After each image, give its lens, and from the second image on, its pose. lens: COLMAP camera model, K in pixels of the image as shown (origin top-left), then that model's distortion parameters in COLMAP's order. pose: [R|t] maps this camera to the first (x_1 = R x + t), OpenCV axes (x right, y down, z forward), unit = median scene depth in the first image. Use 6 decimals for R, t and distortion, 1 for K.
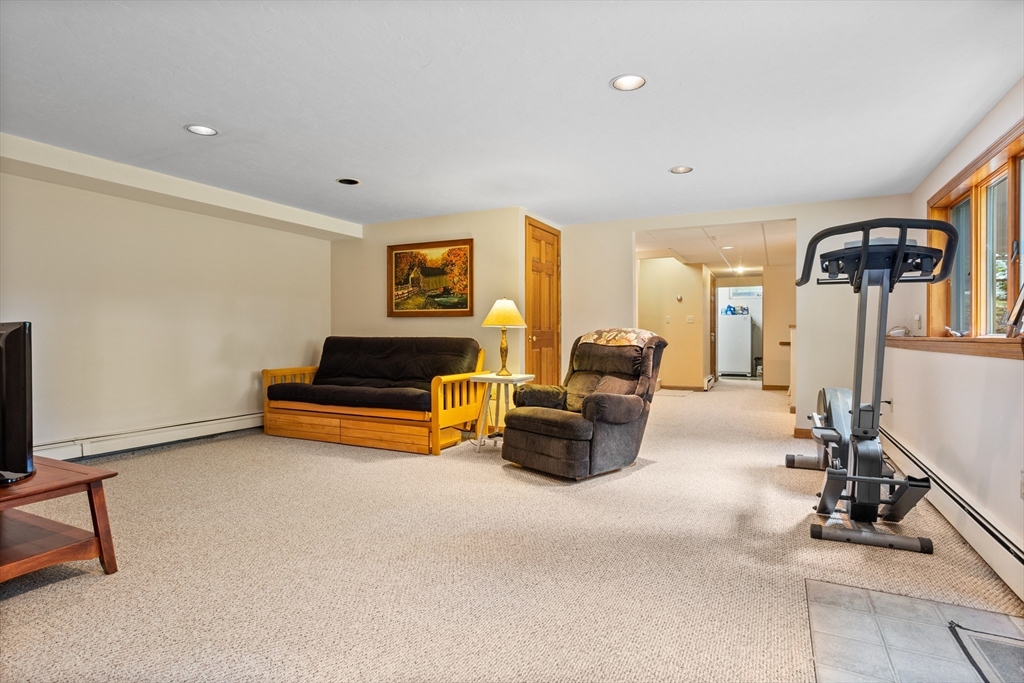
lens RADIAL K [[497.2, 0, 521.8], [0, 497.2, 337.1], [0, 0, 1]] dist [-0.041444, 0.019885]
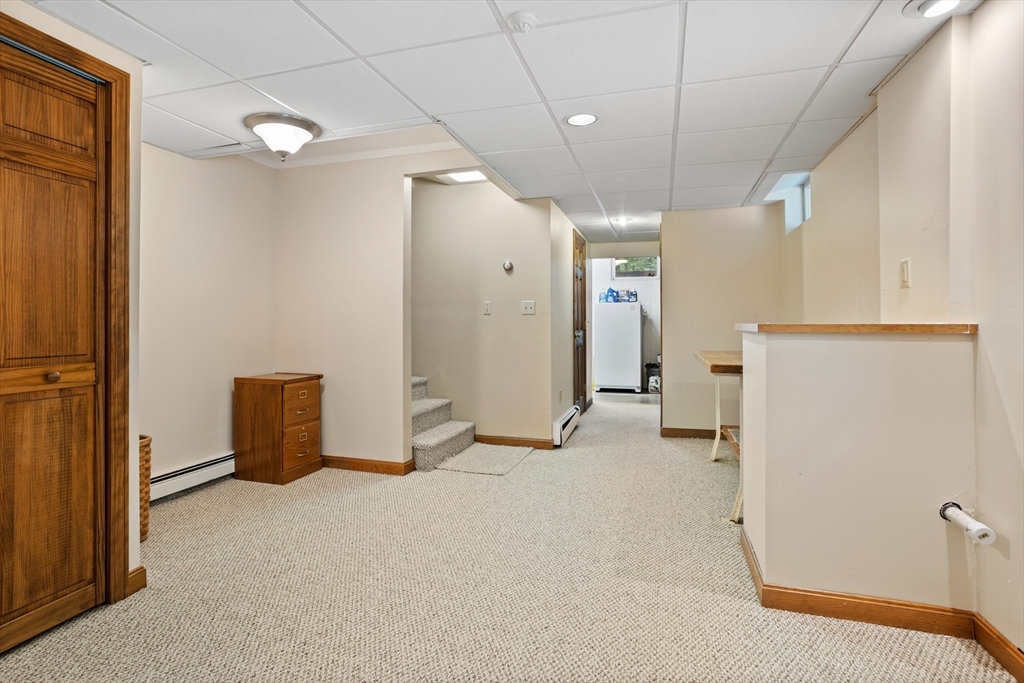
lens RADIAL K [[497.2, 0, 506.7], [0, 497.2, 334.1], [0, 0, 1]] dist [-0.041444, 0.019885]
pose [[0.985531, -0.009399, 0.169237, 0.194447], [0.007620, 0.999909, 0.011160, -0.011570], [-0.169326, -0.009709, 0.985512, 0.416850]]
